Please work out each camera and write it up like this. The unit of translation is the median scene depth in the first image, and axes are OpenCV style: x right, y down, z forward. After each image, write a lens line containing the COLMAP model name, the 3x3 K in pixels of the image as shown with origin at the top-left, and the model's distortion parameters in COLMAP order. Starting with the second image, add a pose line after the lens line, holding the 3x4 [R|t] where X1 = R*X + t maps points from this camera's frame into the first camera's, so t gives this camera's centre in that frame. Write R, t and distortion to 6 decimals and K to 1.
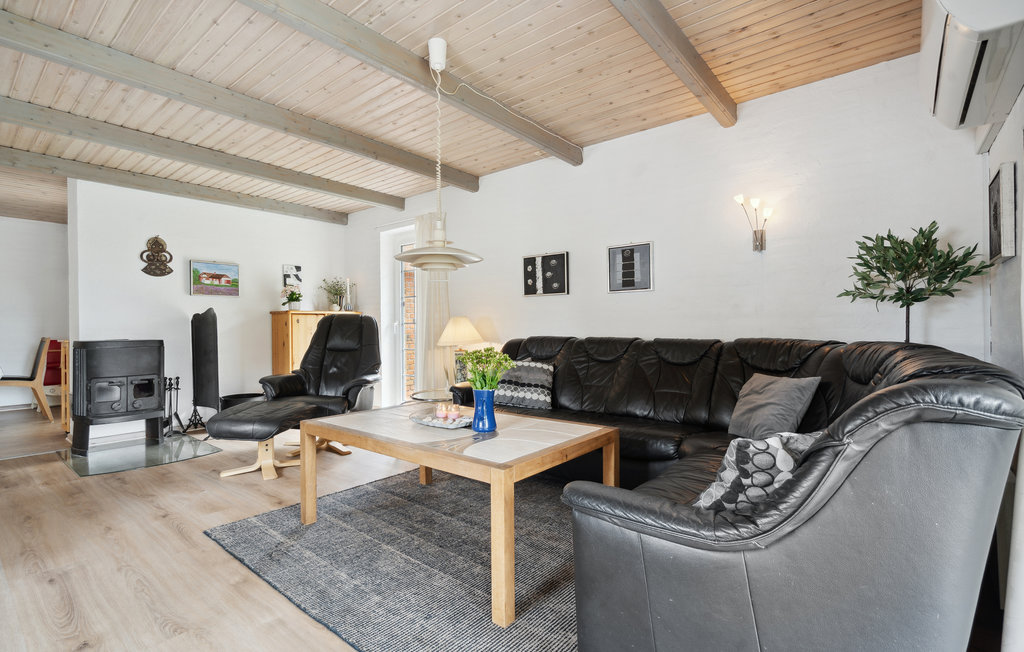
lens RADIAL K [[462.4, 0, 501.5], [0, 462.4, 329.6], [0, 0, 1]] dist [-0.006273, -0.001353]
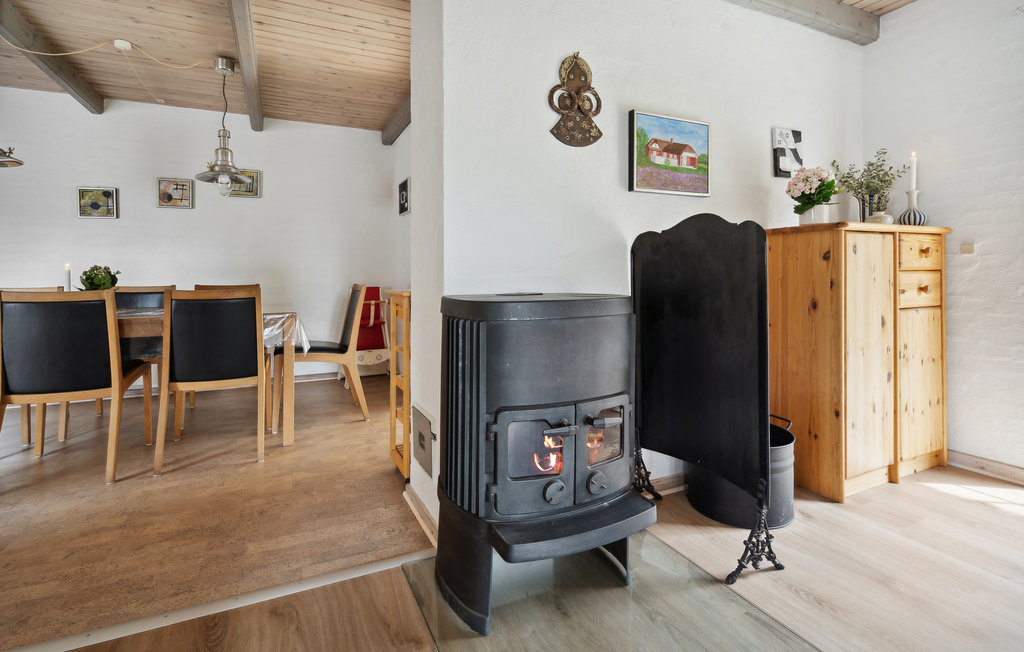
lens RADIAL K [[462.4, 0, 509.2], [0, 462.4, 268.6], [0, 0, 1]] dist [-0.006273, -0.001353]
pose [[0.910847, -0.006131, -0.412700, -0.589316], [-0.000563, 0.999870, -0.016096, 0.005974], [0.412745, 0.014894, 0.910725, 0.546569]]
